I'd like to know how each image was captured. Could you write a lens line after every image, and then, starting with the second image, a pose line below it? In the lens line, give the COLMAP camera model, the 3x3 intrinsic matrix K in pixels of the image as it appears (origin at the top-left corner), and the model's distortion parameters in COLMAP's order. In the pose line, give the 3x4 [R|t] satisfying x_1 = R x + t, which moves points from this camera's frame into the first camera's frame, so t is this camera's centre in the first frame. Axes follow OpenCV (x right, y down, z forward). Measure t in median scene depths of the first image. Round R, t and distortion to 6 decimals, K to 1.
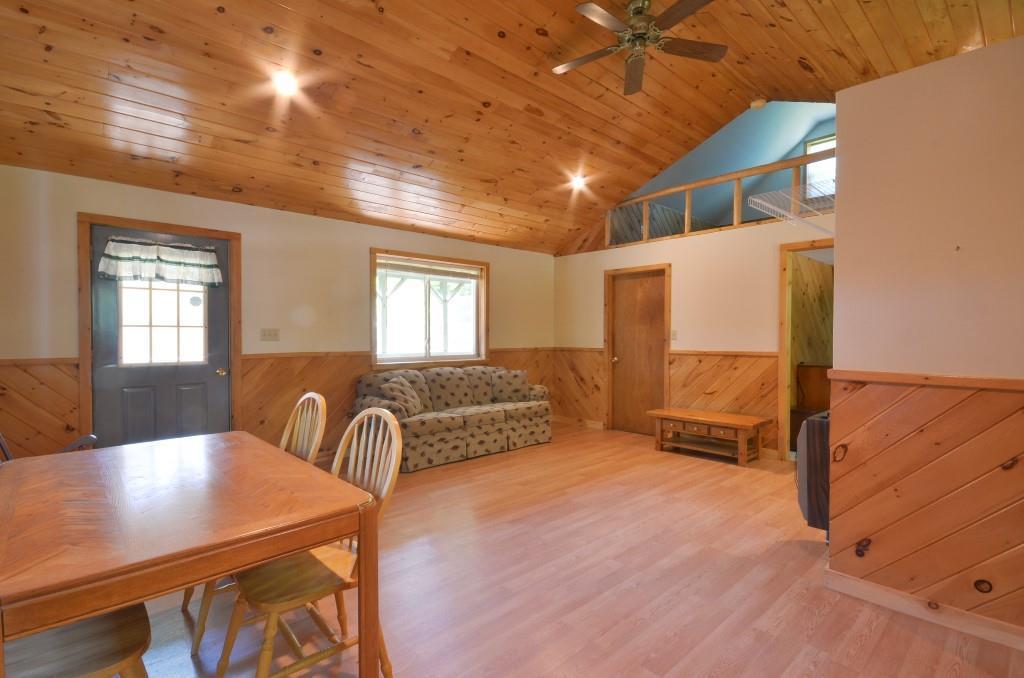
lens RADIAL K [[478.6, 0, 514.8], [0, 478.6, 341.4], [0, 0, 1]] dist [0.003039, -0.001859]
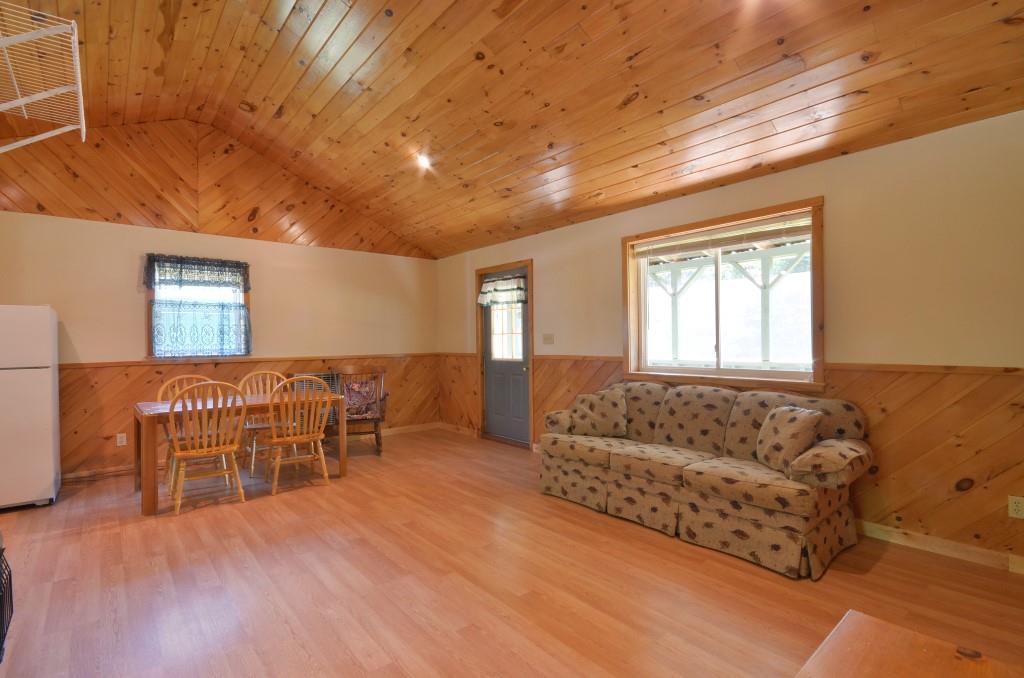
lens RADIAL K [[478.6, 0, 514.1], [0, 478.6, 342.0], [0, 0, 1]] dist [0.003039, -0.001859]
pose [[-0.039211, 0.006046, -0.999213, 0.665908], [-0.000411, 0.999982, 0.006067, -0.013830], [0.999231, 0.000649, -0.039208, 0.964393]]
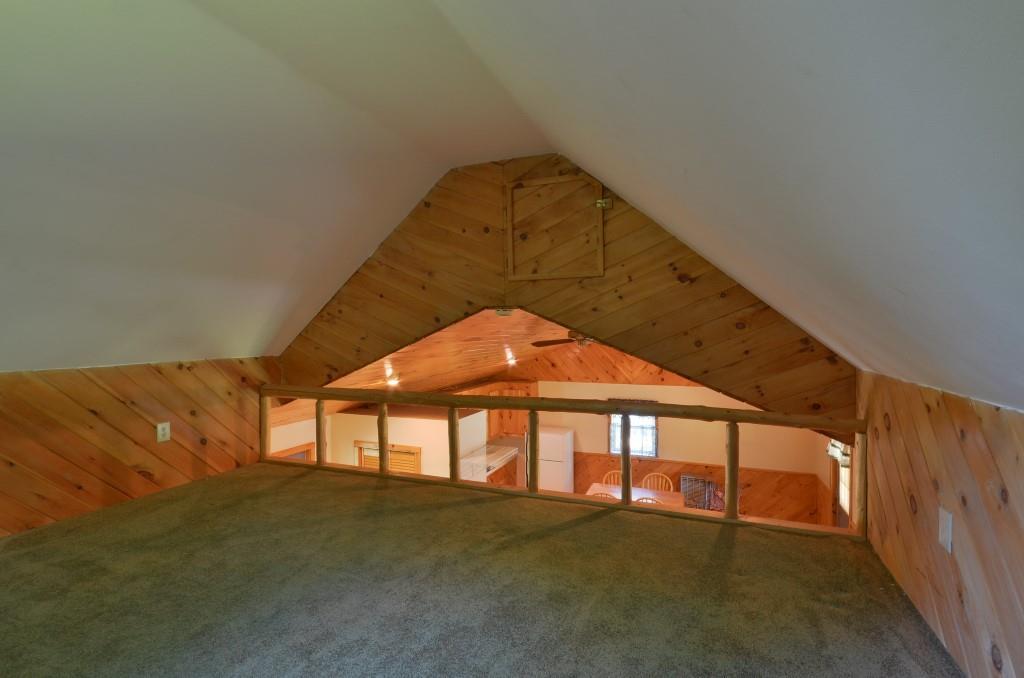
lens RADIAL K [[478.6, 0, 513.7], [0, 478.6, 341.9], [0, 0, 1]] dist [0.003039, -0.001859]
pose [[-0.903596, 0.017820, -0.428015, 0.844062], [0.000964, 0.999216, 0.039566, -0.517585], [0.428385, 0.035339, -0.902905, 1.739129]]
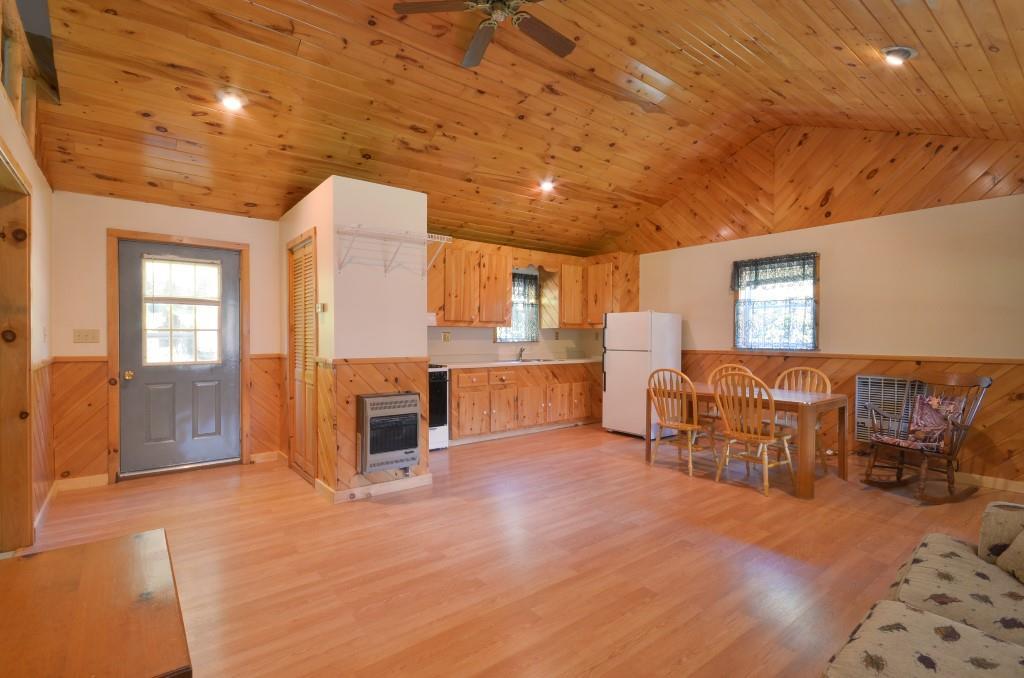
lens RADIAL K [[478.6, 0, 511.6], [0, 478.6, 340.9], [0, 0, 1]] dist [0.003039, -0.001859]
pose [[-0.996494, -0.001680, 0.083653, 0.119188], [0.000056, 0.999785, 0.020744, -0.018600], [-0.083669, 0.020676, -0.996279, 1.438596]]
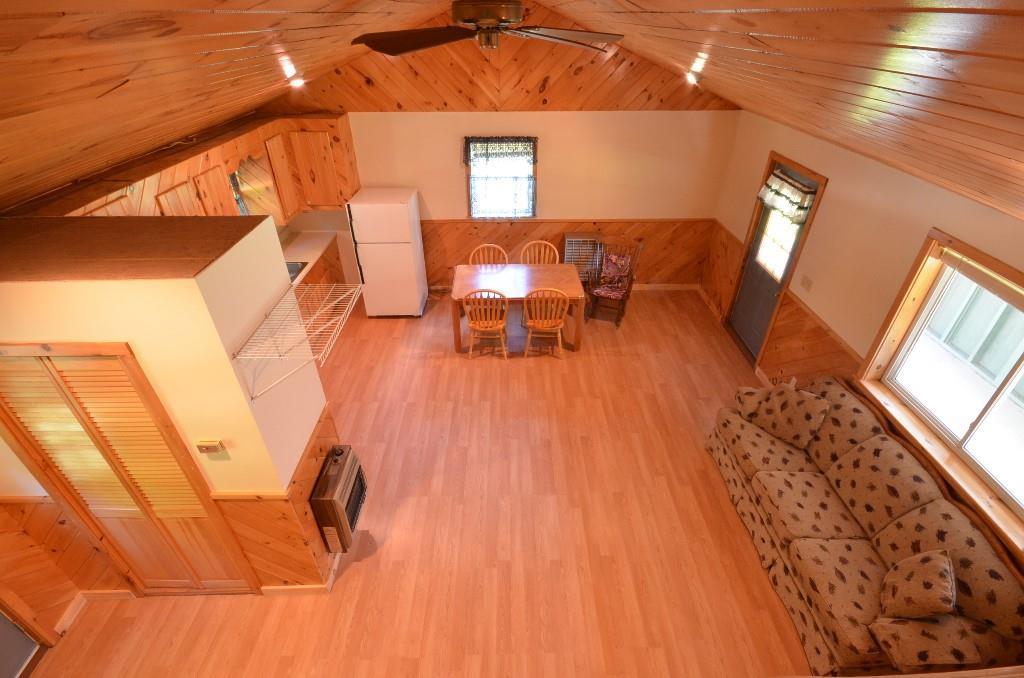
lens RADIAL K [[478.6, 0, 511.9], [0, 478.6, 339.2], [0, 0, 1]] dist [0.003039, -0.001859]
pose [[-0.669883, 0.418054, -0.613586, 0.587073], [-0.007305, 0.822665, 0.568480, -0.492813], [0.742431, 0.385297, -0.548035, 1.141141]]
